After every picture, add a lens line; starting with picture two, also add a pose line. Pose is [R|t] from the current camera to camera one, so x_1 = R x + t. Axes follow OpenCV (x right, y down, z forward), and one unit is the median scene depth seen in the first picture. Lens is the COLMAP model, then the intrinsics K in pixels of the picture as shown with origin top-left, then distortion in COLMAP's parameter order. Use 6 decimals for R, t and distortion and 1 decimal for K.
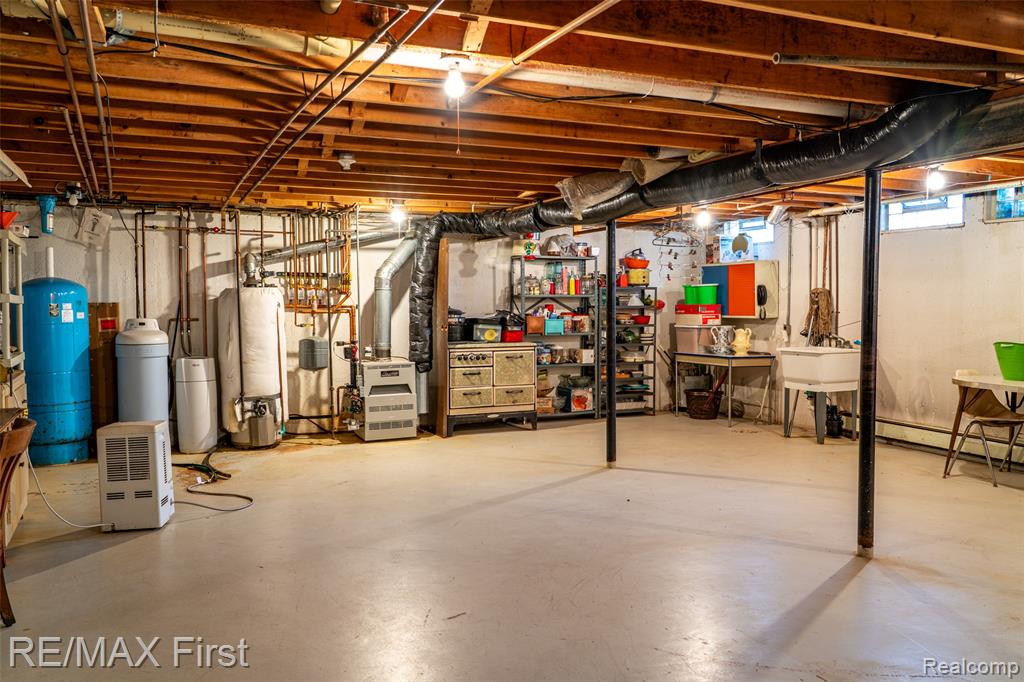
lens RADIAL K [[817.6, 0, 506.2], [0, 817.6, 340.0], [0, 0, 1]] dist [-0.000022, 0.010842]
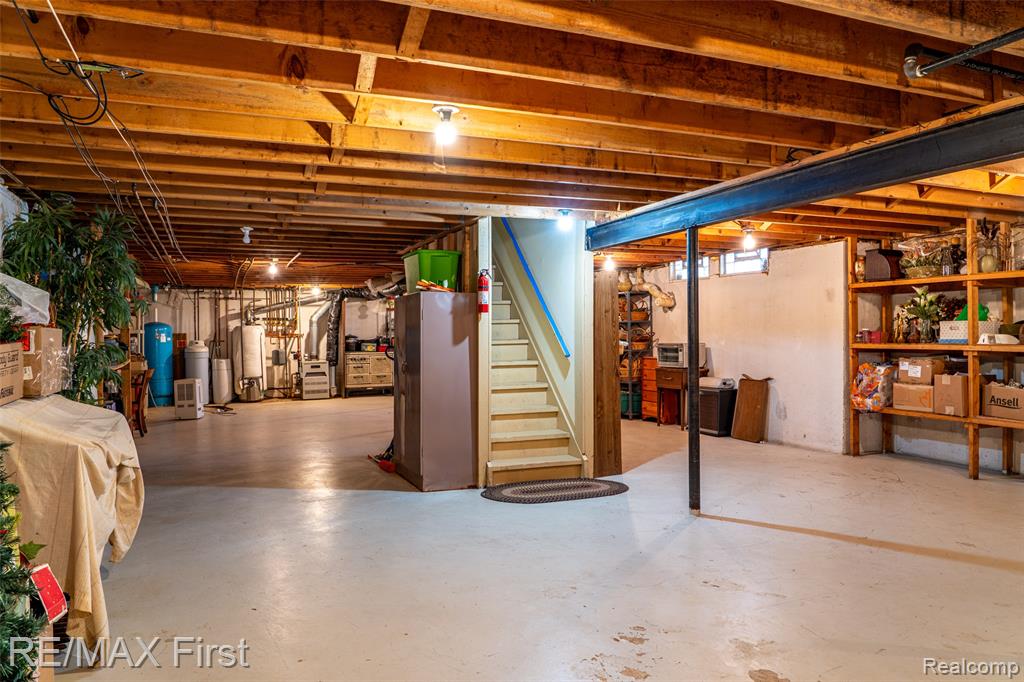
lens RADIAL K [[685.7, 0, 509.6], [0, 685.7, 341.3], [0, 0, 1]] dist [-0.037574, 0.016706]
pose [[0.999844, -0.005089, -0.016913, 0.380198], [0.004578, 0.999537, -0.030092, 0.031202], [0.017059, 0.030010, 0.999404, -0.723224]]
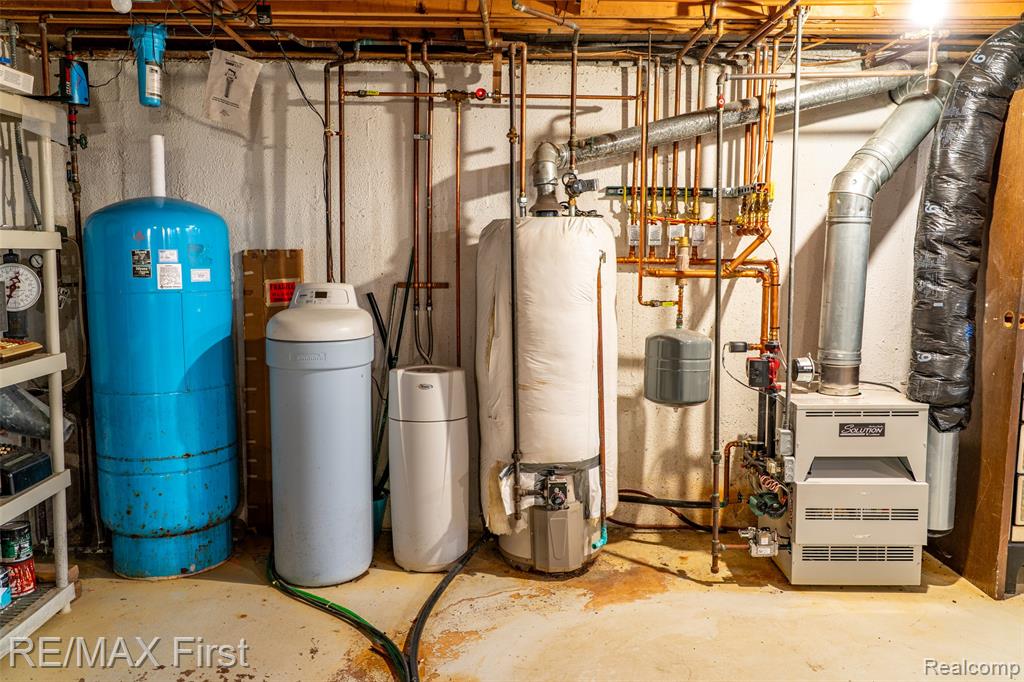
lens RADIAL K [[817.6, 0, 510.9], [0, 817.6, 338.2], [0, 0, 1]] dist [-0.000022, 0.010842]
pose [[0.911663, 0.051143, -0.407743, -0.139252], [-0.027495, 0.997593, 0.063653, -0.025662], [0.410017, -0.046819, 0.910875, 0.566114]]
